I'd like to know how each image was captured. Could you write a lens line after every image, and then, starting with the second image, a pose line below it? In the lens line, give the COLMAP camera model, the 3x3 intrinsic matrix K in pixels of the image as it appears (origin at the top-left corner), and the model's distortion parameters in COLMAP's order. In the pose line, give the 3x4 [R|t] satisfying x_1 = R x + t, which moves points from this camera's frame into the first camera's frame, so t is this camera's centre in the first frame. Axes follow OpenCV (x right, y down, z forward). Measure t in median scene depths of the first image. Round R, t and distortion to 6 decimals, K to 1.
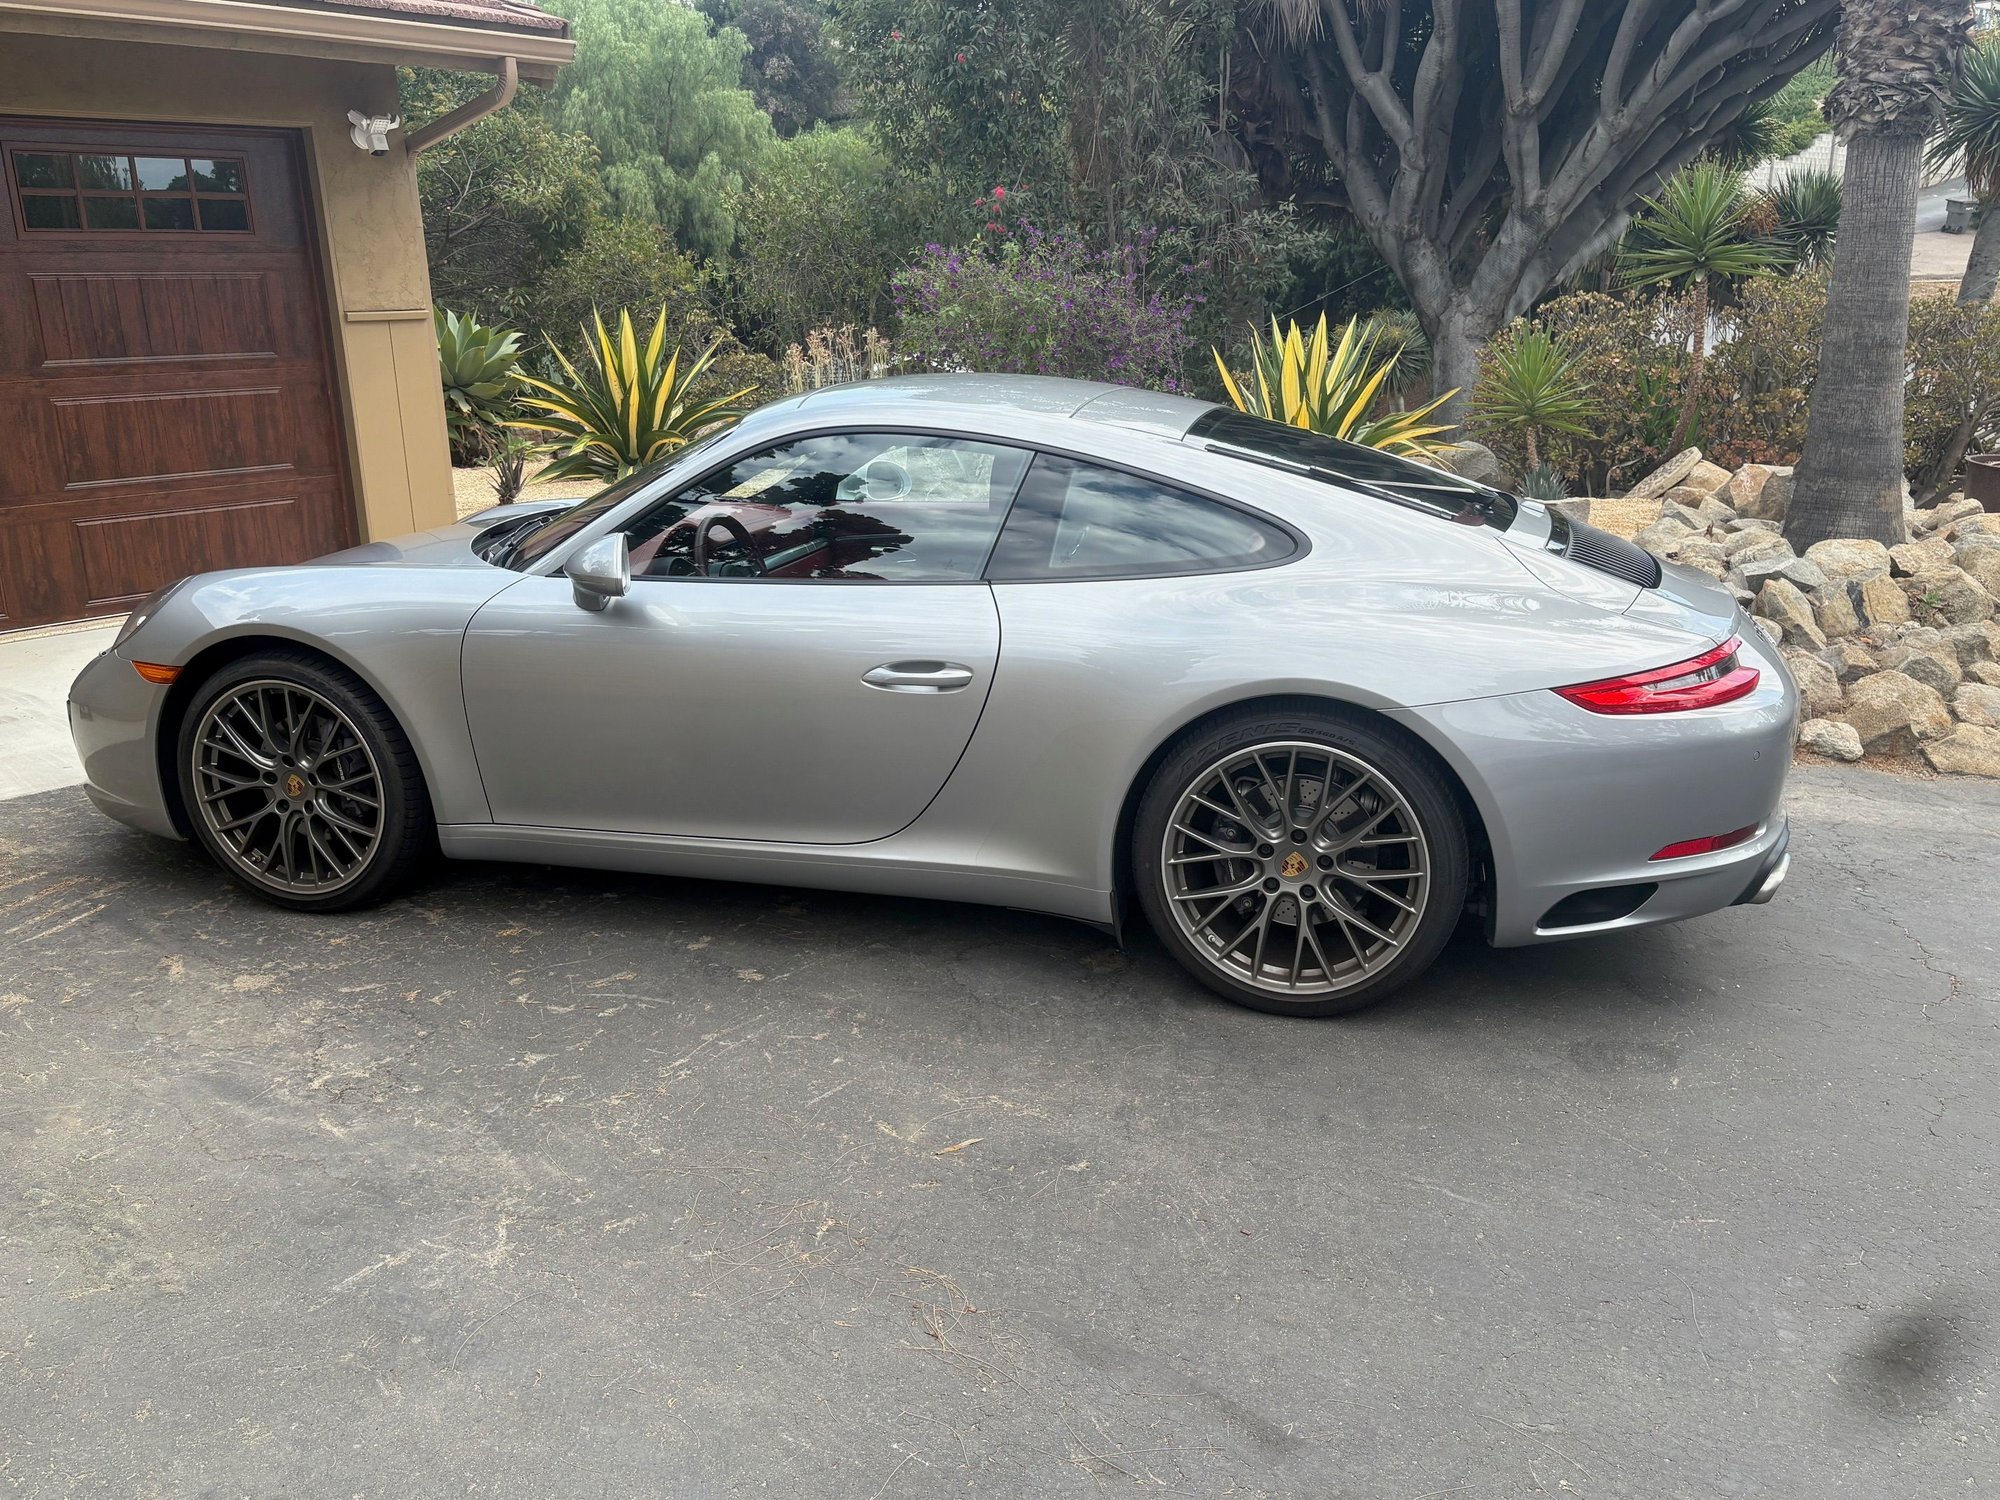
lens RADIAL K [[1639.3, 0, 996.4], [0, 1639.3, 750.5], [0, 0, 1]] dist [0.035925, -0.007125]
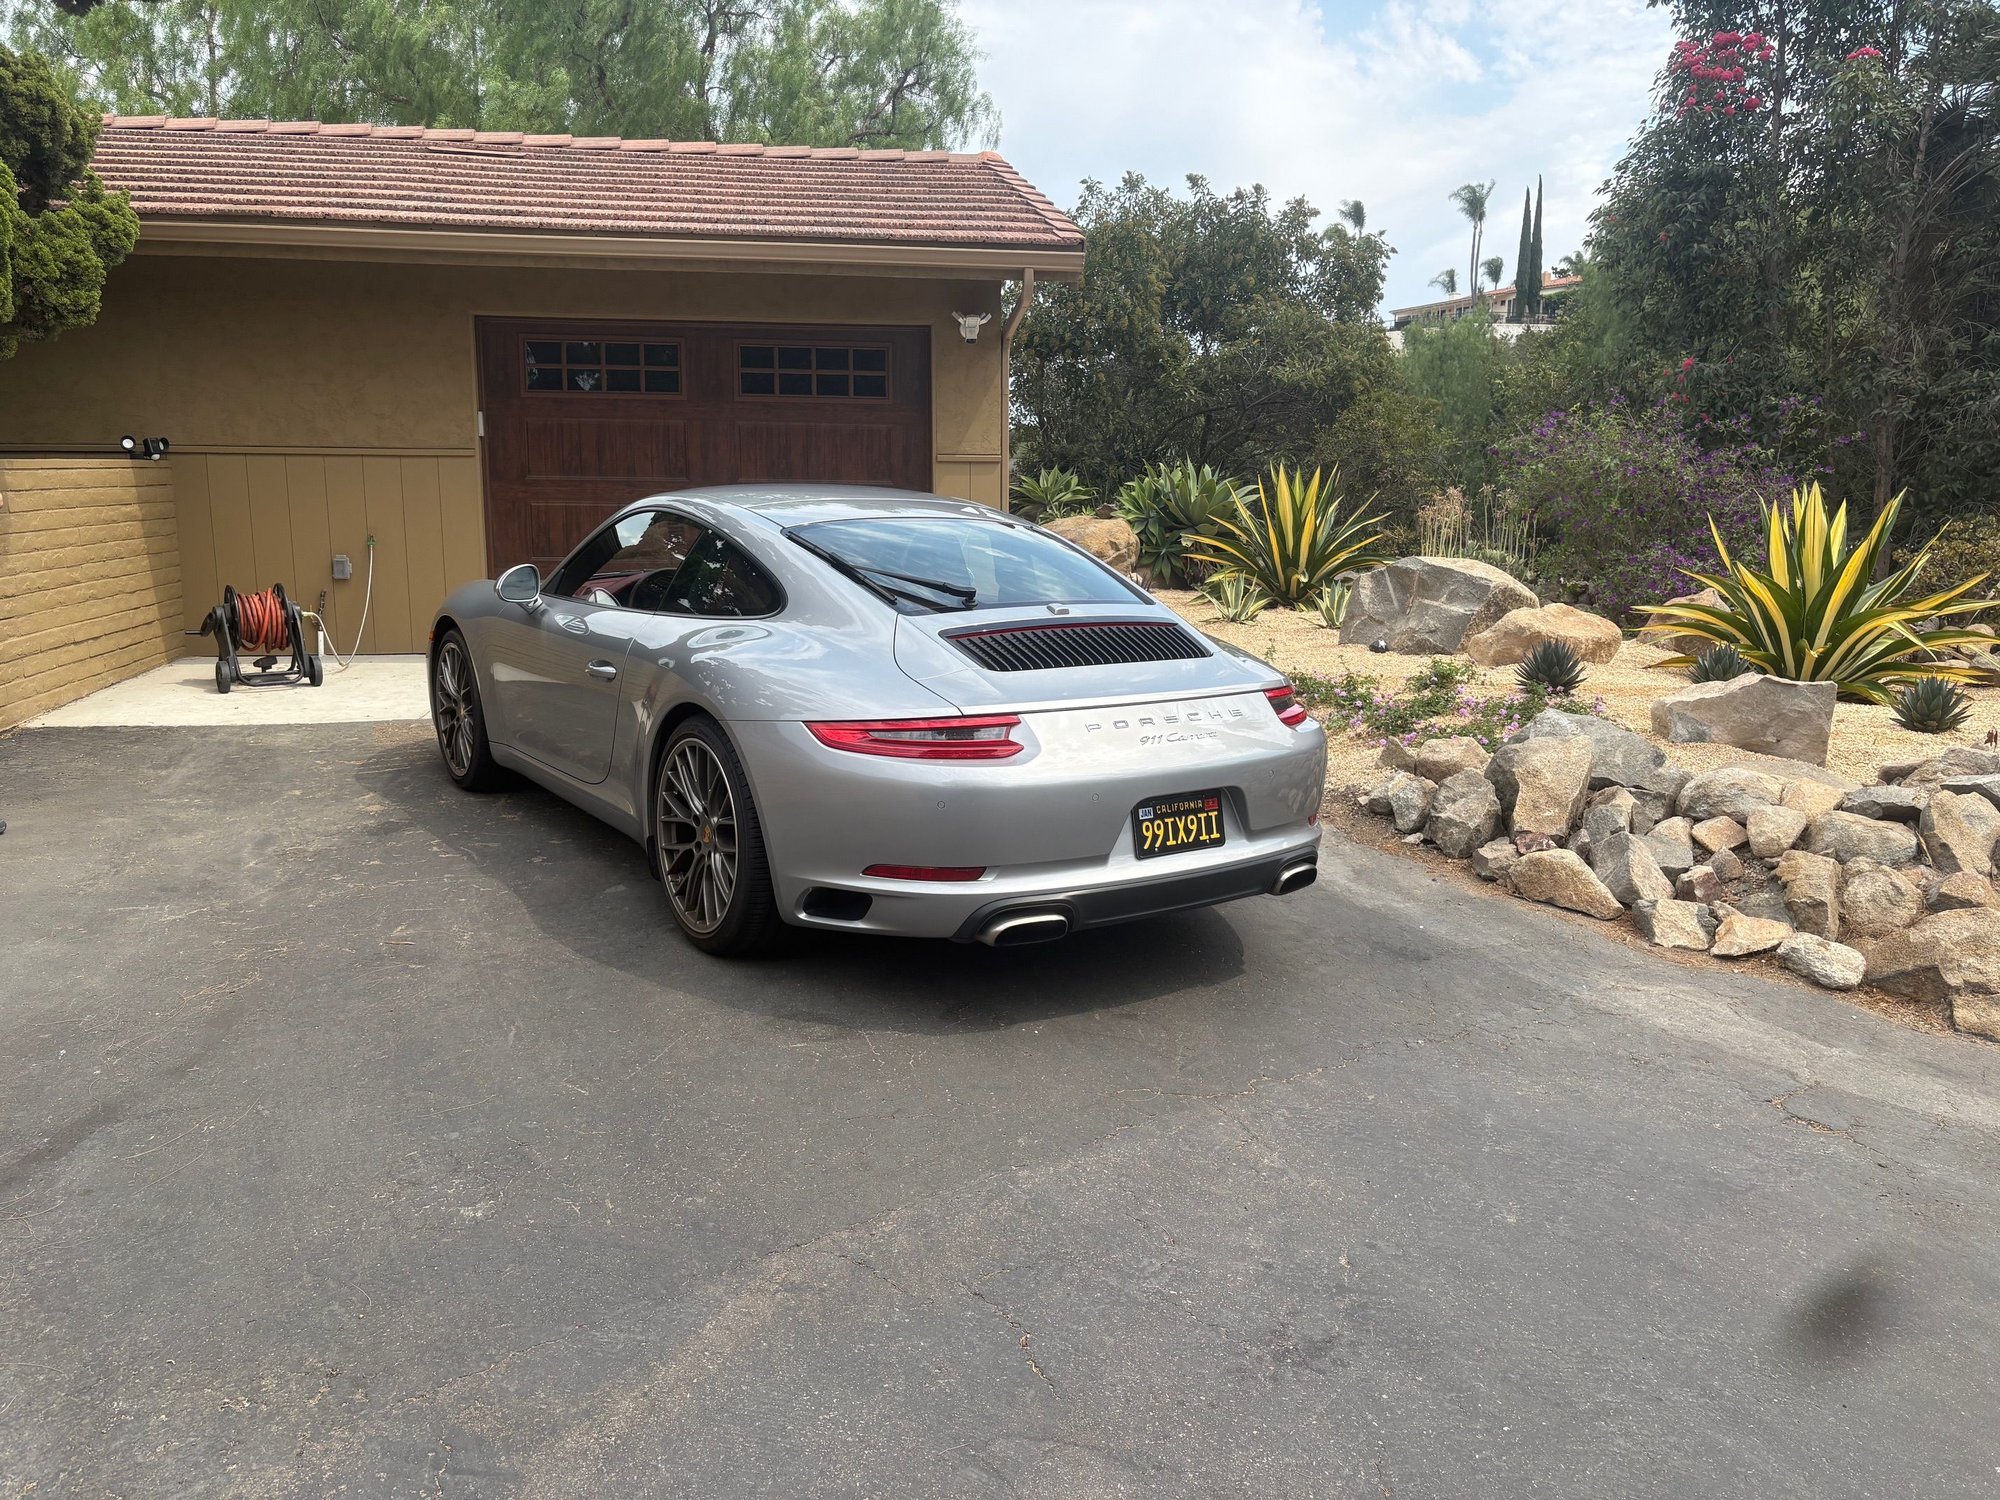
lens RADIAL K [[1518.1, 0, 1000.0], [0, 1518.1, 750.0], [0, 0, 1]] dist [0.049161, -0.036858]
pose [[0.766810, 0.146496, -0.624933, 0.526177], [-0.200864, 0.979474, -0.016858, -0.011589], [0.609636, 0.138453, 0.780496, 0.076881]]
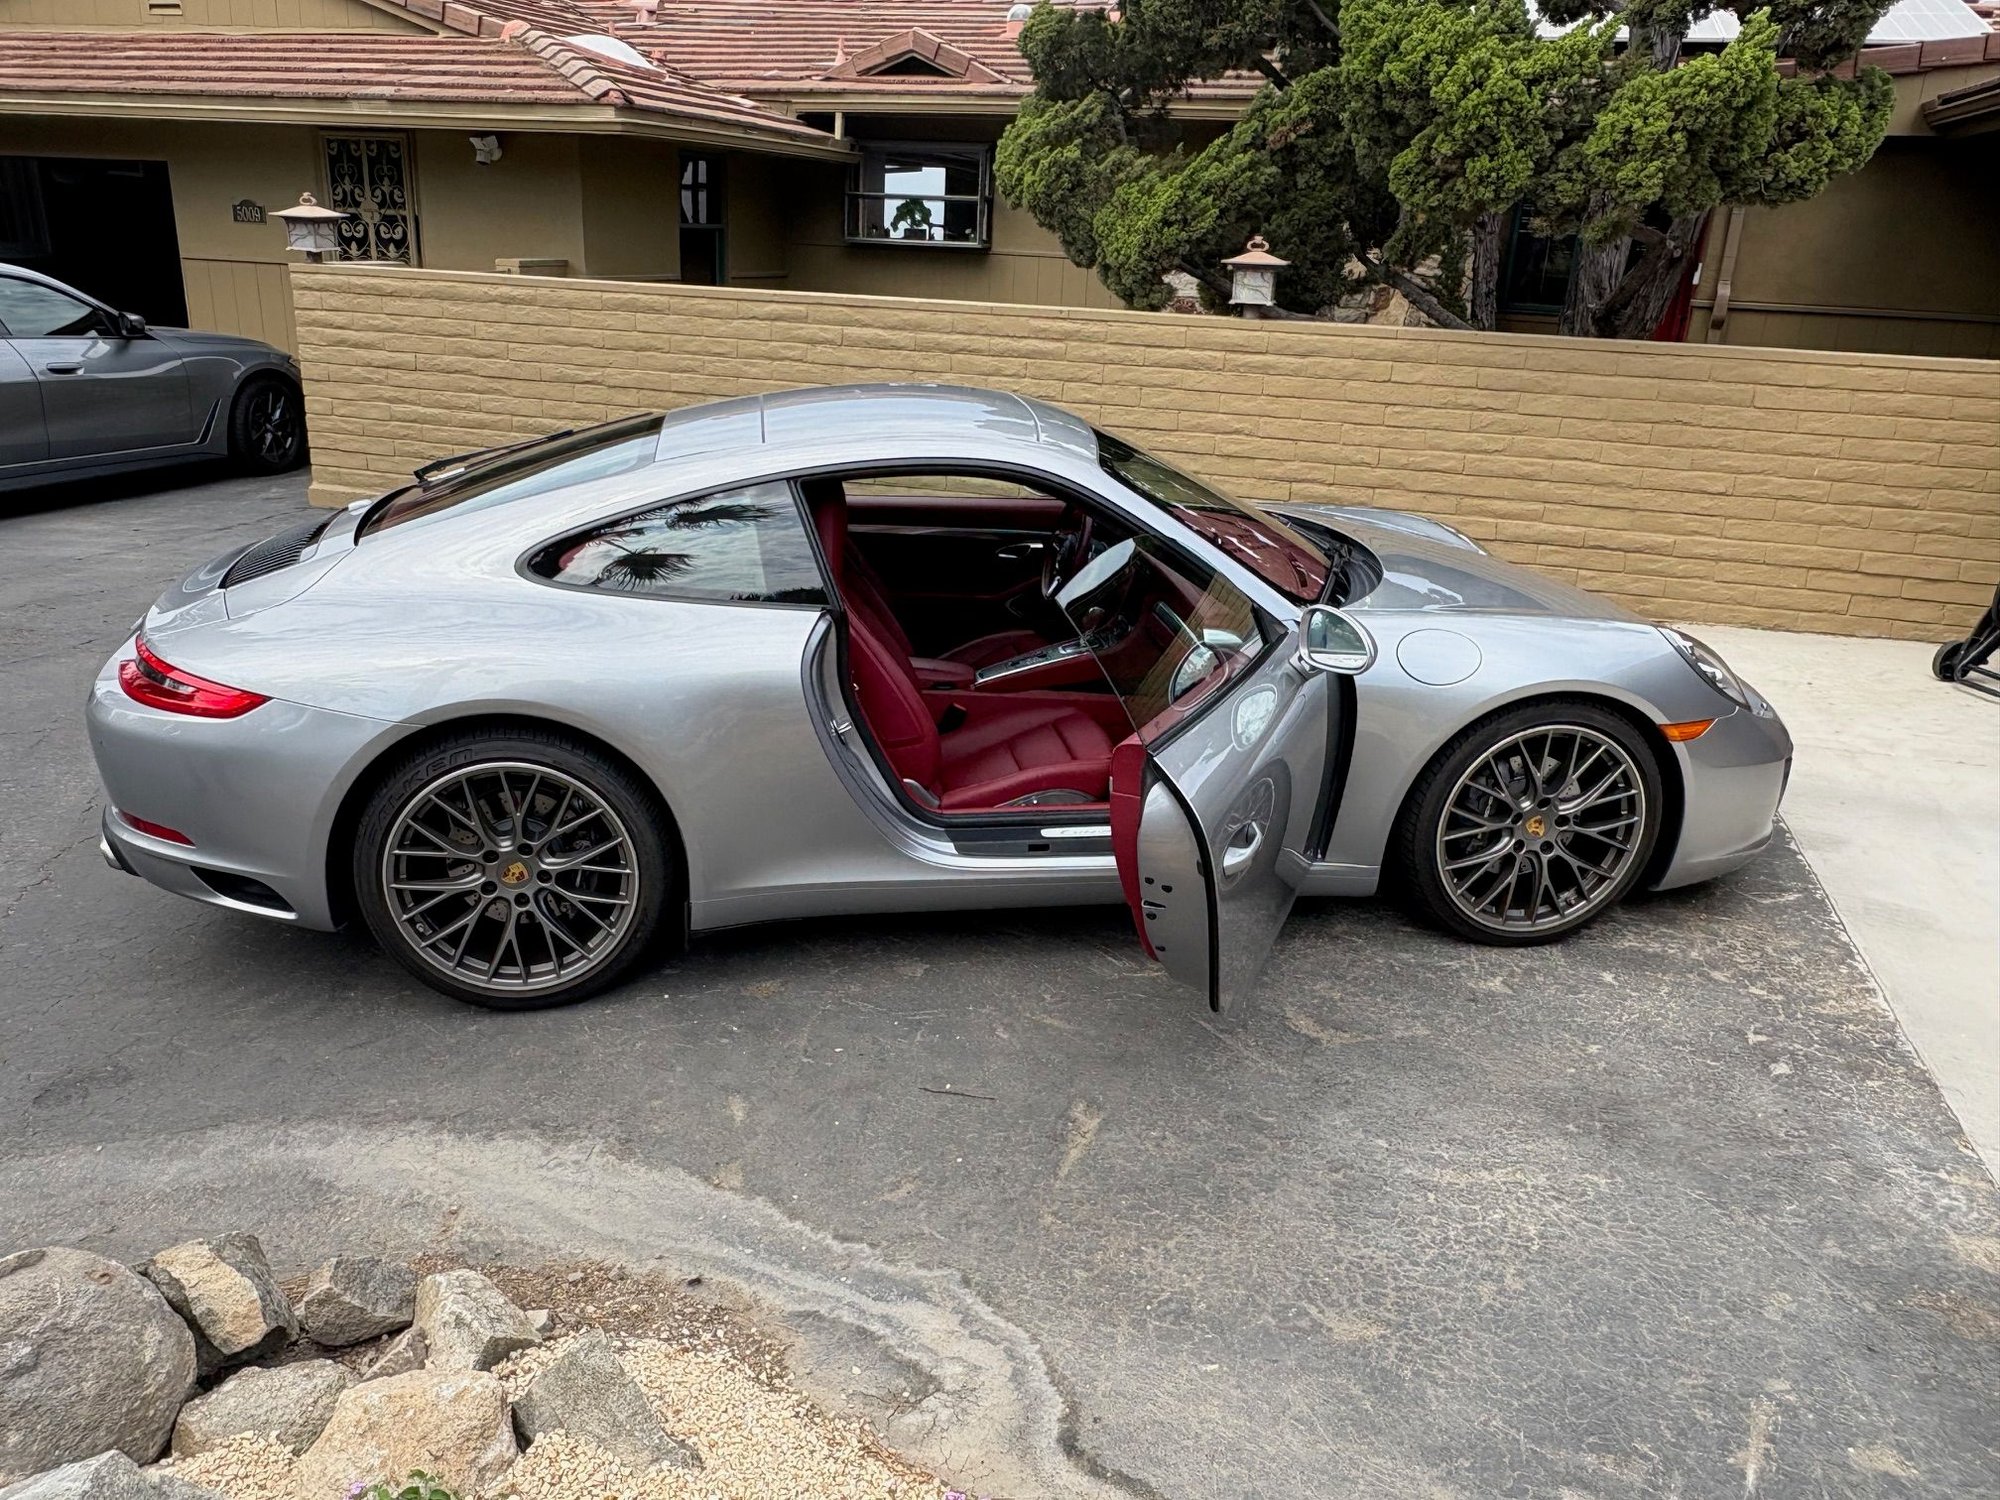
lens RADIAL K [[1495.0, 0, 993.5], [0, 1495.0, 771.0], [0, 0, 1]] dist [-0.004720, 0.005364]
pose [[-0.910993, 0.127152, -0.392332, 0.186682], [-0.132609, 0.810463, 0.570583, -0.331170], [0.390521, 0.571824, -0.721464, 1.054646]]
